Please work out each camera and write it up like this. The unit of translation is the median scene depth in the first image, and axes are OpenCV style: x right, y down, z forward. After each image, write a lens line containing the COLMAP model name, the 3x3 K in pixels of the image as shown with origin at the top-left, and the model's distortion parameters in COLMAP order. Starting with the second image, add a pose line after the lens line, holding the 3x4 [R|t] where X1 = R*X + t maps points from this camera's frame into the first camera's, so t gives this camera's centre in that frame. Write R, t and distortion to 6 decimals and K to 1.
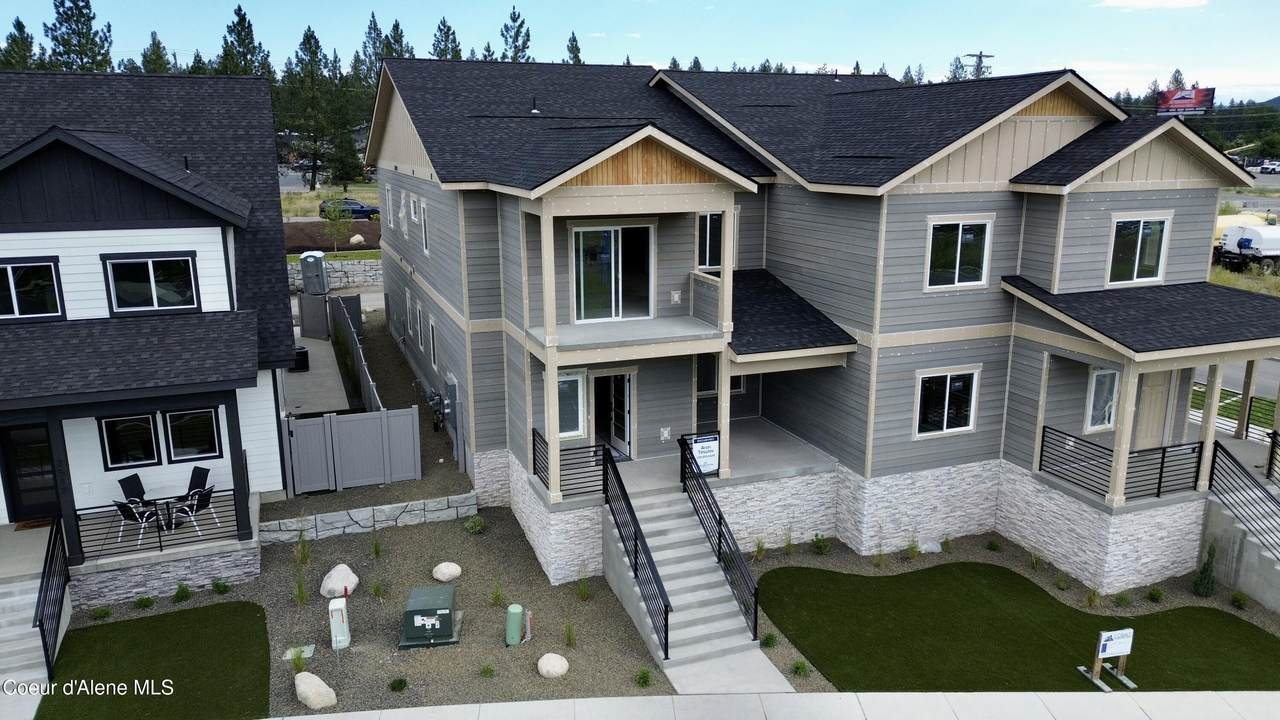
lens RADIAL K [[909.9, 0, 645.5], [0, 909.9, 359.1], [0, 0, 1]] dist [0.063183, -0.059915]
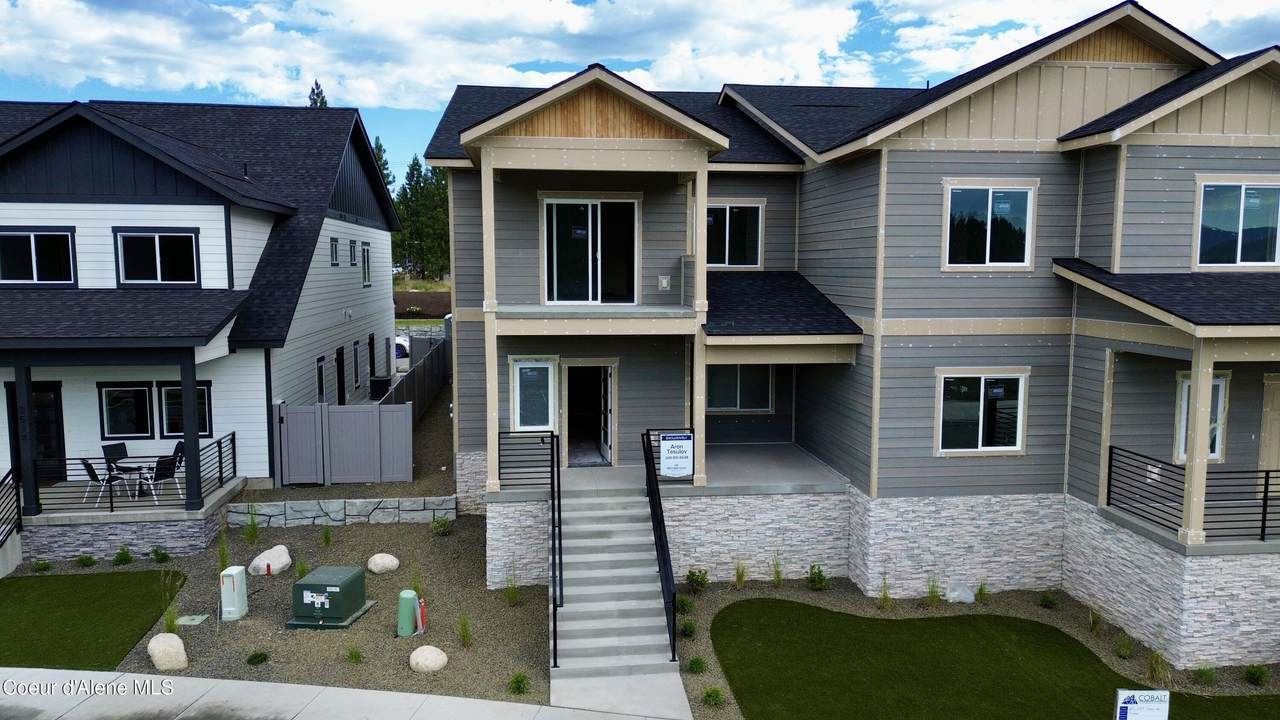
lens RADIAL K [[909.9, 0, 645.5], [0, 909.9, 359.1], [0, 0, 1]] dist [0.063183, -0.059915]
pose [[0.969228, 0.028811, -0.244473, 0.245345], [-0.060517, 0.990537, -0.123187, 0.122103], [0.238610, 0.134191, 0.961799, 0.149285]]
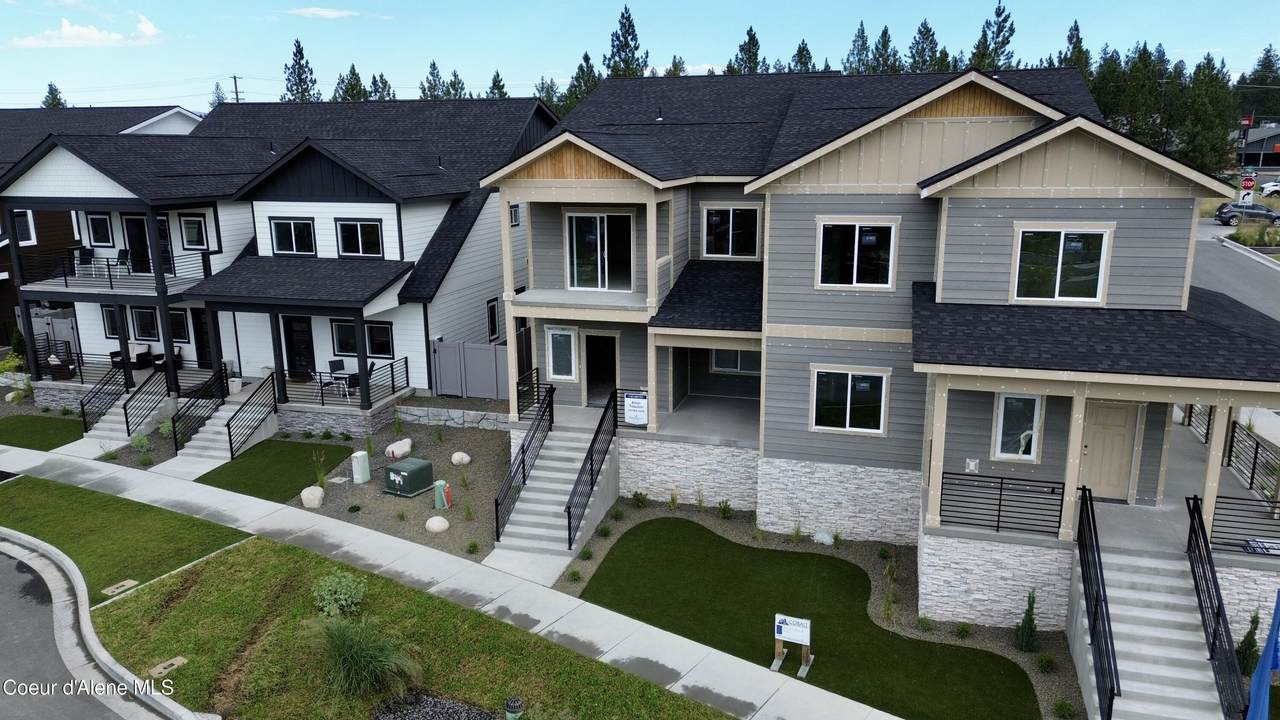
lens RADIAL K [[909.9, 0, 645.5], [0, 909.9, 359.1], [0, 0, 1]] dist [0.063183, -0.059915]
pose [[0.799294, 0.133922, -0.585827, 0.758263], [-0.133811, 0.990040, 0.043757, -0.012860], [0.585853, 0.043415, 0.809254, 0.046240]]
